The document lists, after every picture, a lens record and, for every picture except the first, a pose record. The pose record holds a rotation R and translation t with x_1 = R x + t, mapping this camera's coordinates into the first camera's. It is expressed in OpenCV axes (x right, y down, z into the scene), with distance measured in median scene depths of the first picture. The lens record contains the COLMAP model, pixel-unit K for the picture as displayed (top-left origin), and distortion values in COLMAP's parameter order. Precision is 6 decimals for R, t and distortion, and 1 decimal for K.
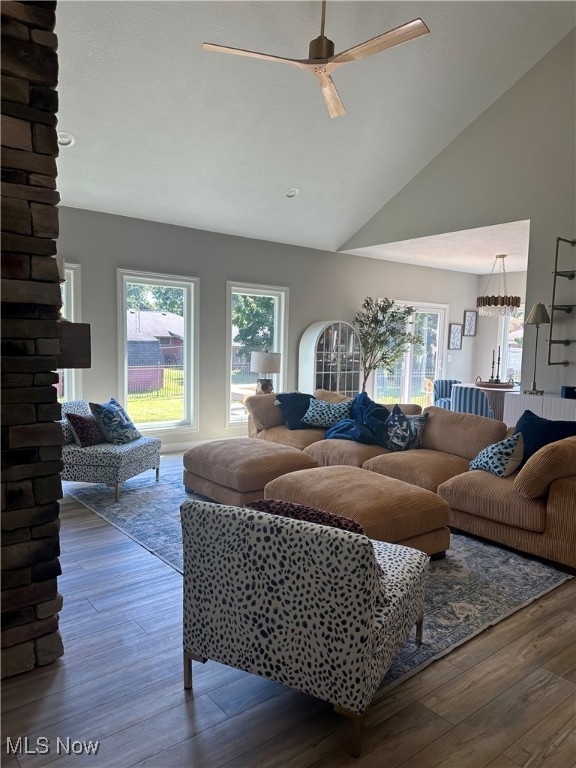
lens RADIAL K [[539.1, 0, 288.4], [0, 539.1, 389.8], [0, 0, 1]] dist [0.050962, -0.063357]
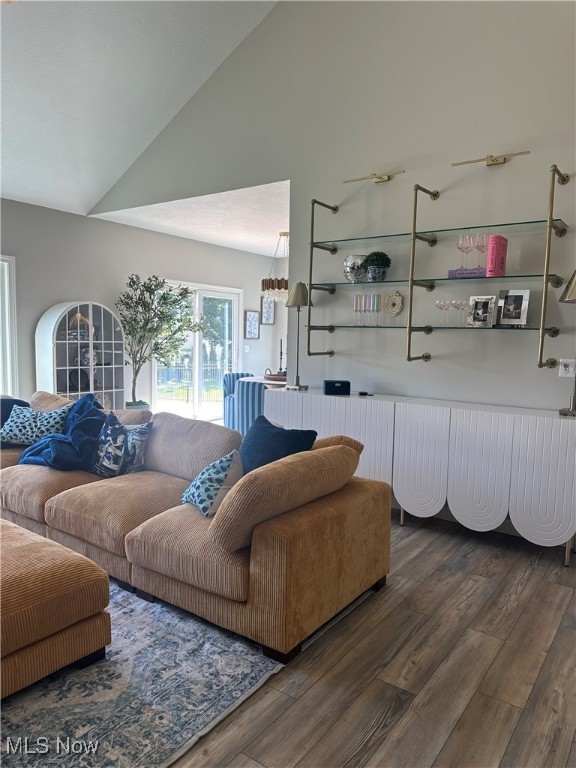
lens RADIAL K [[539.1, 0, 291.9], [0, 539.1, 389.8], [0, 0, 1]] dist [0.050962, -0.063357]
pose [[0.959759, -0.032007, 0.278996, 0.237693], [0.027682, 0.999428, 0.019431, -0.010908], [-0.279459, -0.010926, 0.960096, 0.231282]]
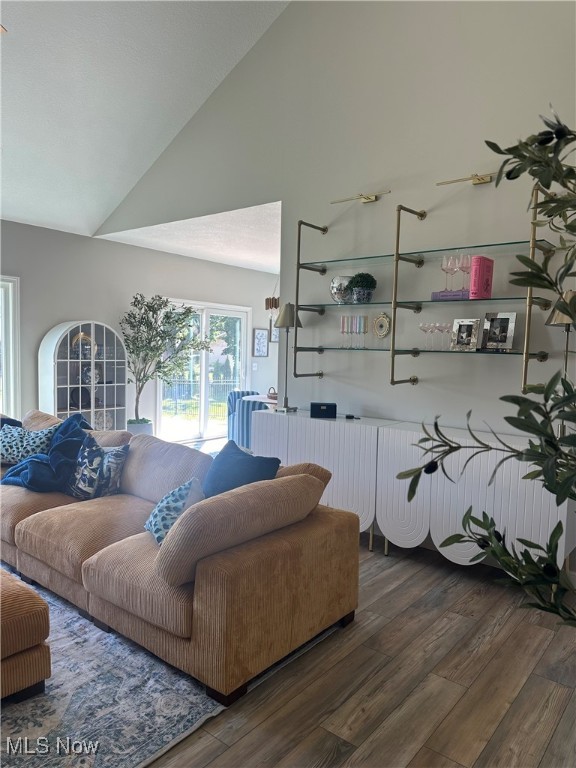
lens RADIAL K [[539.1, 0, 288.5], [0, 539.1, 390.3], [0, 0, 1]] dist [0.050962, -0.063357]
pose [[0.974737, -0.016397, 0.222752, 0.308164], [0.018619, 0.999796, -0.007880, -0.021761], [-0.222577, 0.011828, 0.974843, 0.228160]]
